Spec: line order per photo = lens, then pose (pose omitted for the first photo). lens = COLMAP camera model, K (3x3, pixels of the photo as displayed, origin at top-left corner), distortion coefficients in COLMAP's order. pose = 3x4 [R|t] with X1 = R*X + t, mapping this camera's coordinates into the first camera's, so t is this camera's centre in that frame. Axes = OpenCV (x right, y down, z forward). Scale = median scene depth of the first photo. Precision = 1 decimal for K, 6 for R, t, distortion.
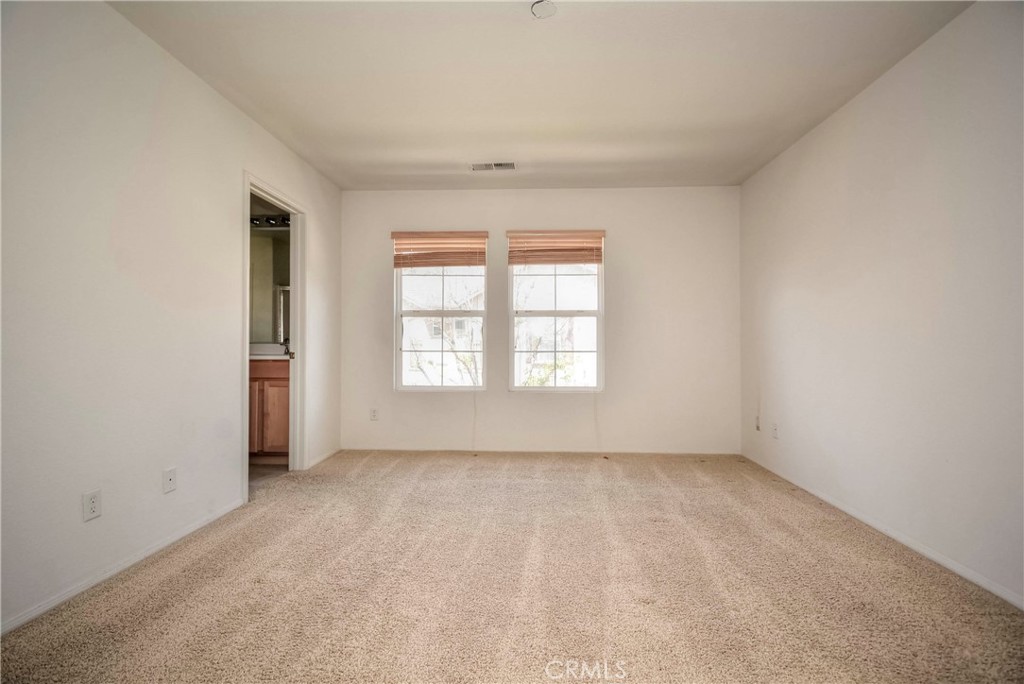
lens RADIAL K [[461.5, 0, 511.0], [0, 461.5, 346.5], [0, 0, 1]] dist [0.022694, -0.028305]
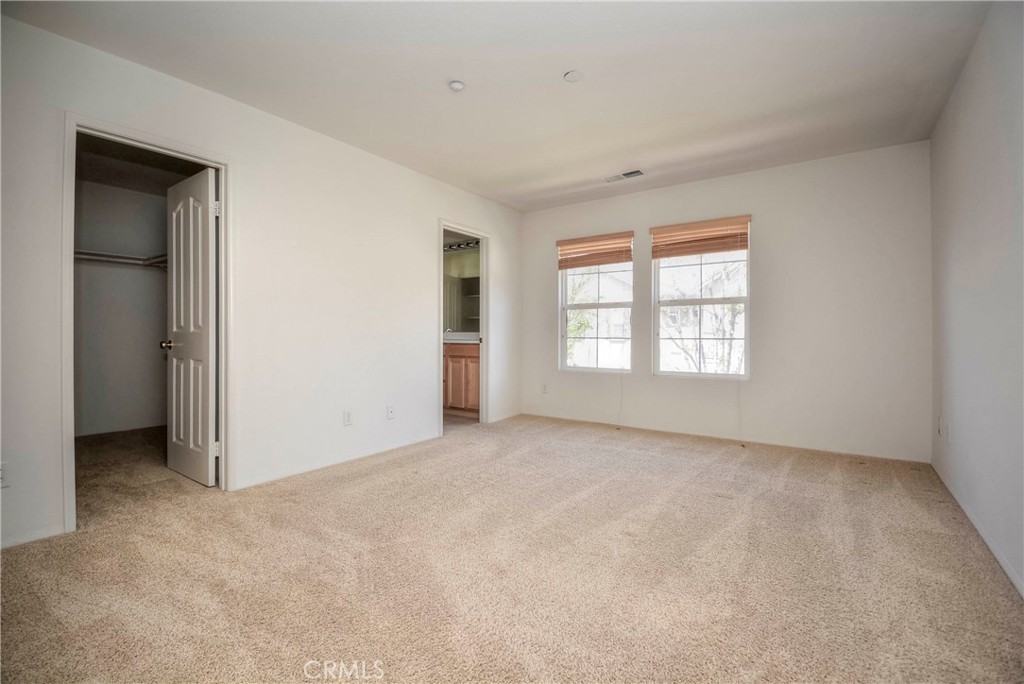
lens RADIAL K [[461.5, 0, 511.0], [0, 461.5, 346.5], [0, 0, 1]] dist [0.022694, -0.028305]
pose [[0.835915, 0.012941, -0.548706, 0.328912], [-0.001004, 0.999756, 0.022050, 0.005820], [0.548858, -0.017881, 0.835724, -0.101930]]
